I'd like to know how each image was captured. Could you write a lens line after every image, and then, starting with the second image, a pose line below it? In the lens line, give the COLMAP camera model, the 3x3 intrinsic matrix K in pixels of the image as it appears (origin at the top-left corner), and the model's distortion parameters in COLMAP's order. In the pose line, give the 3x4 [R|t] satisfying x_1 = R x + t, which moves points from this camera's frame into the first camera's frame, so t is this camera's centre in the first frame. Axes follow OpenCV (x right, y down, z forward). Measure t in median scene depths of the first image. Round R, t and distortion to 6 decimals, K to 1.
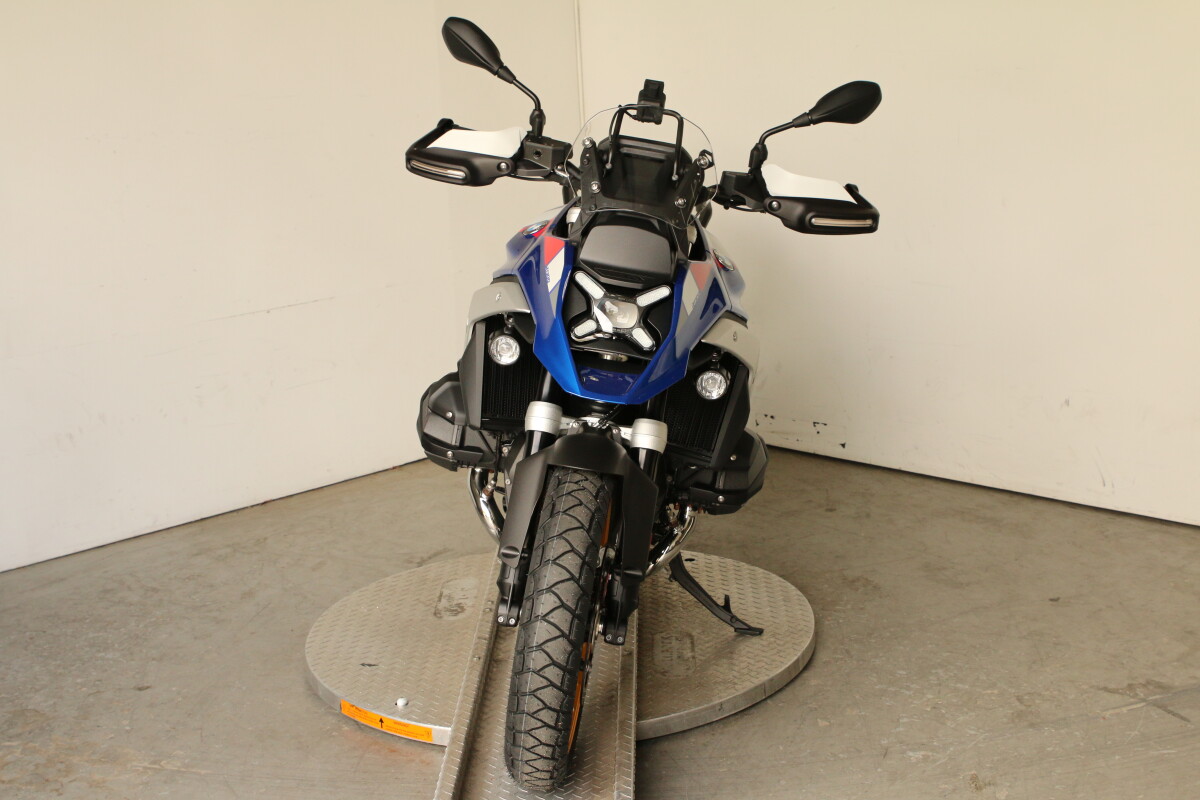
lens RADIAL K [[1809.3, 0, 588.9], [0, 1809.3, 467.7], [0, 0, 1]] dist [-0.014952, 0.000000]
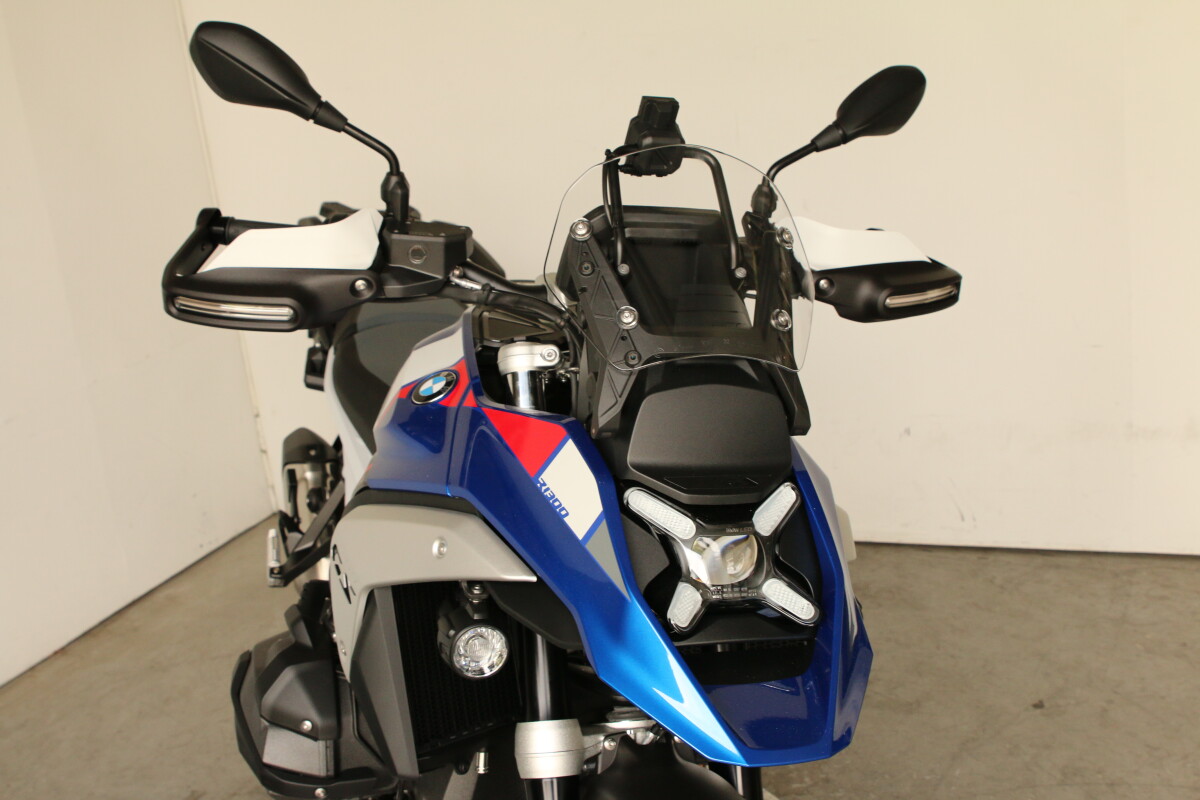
lens RADIAL K [[1457.4, 0, 606.4], [0, 1457.4, 425.6], [0, 0, 1]] dist [-0.062325, 0.000000]
pose [[0.926675, -0.176650, 0.331765, -0.124030], [0.171307, 0.984165, 0.045534, -0.126160], [-0.334555, 0.014638, 0.942262, 0.539588]]
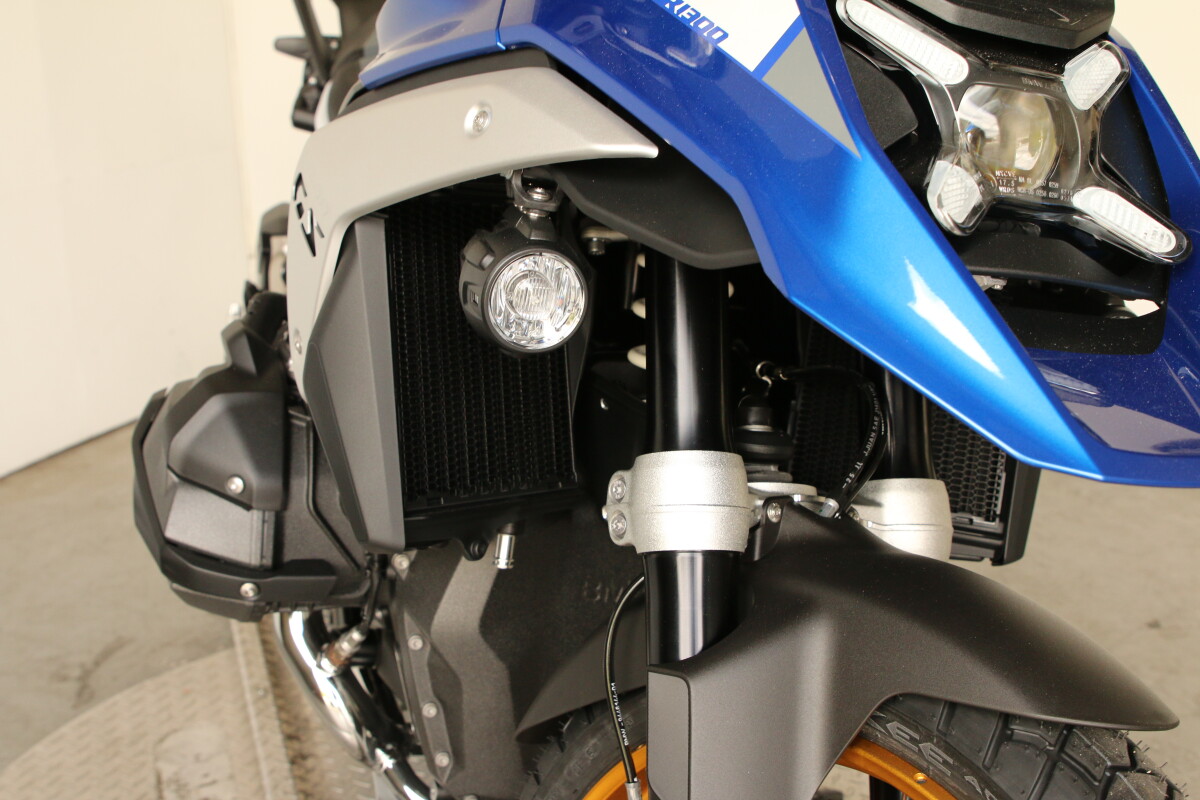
lens RADIAL K [[1398.2, 0, 607.1], [0, 1398.2, 438.0], [0, 0, 1]] dist [-0.096979, 0.000000]
pose [[0.935042, -0.109324, 0.337260, -0.100514], [0.089205, 0.993213, 0.074635, -0.052965], [-0.343131, -0.039702, 0.938448, 0.709984]]
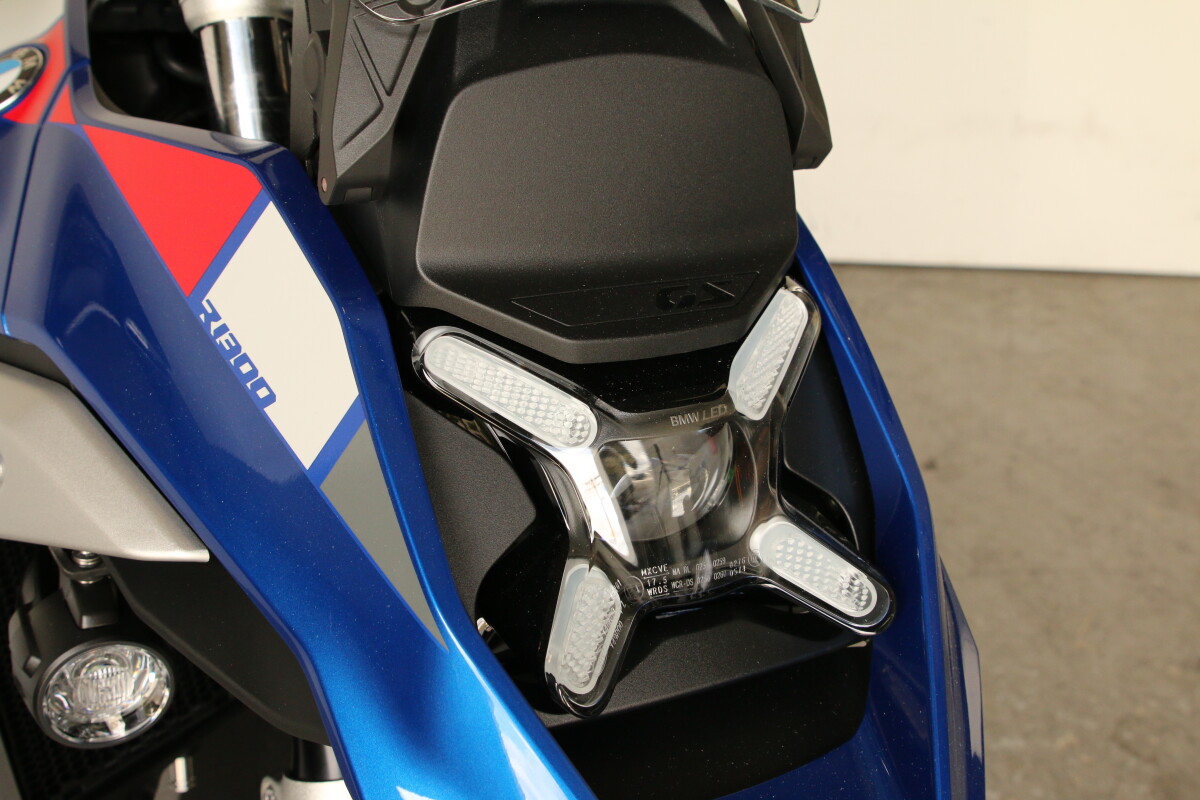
lens RADIAL K [[1398.2, 0, 647.9], [0, 1398.2, 447.8], [0, 0, 1]] dist [-0.096979, 0.000000]
pose [[0.848467, -0.301156, 0.435210, -0.048124], [0.177250, 0.936525, 0.302495, -0.120142], [-0.498684, -0.179516, 0.847991, 0.743966]]
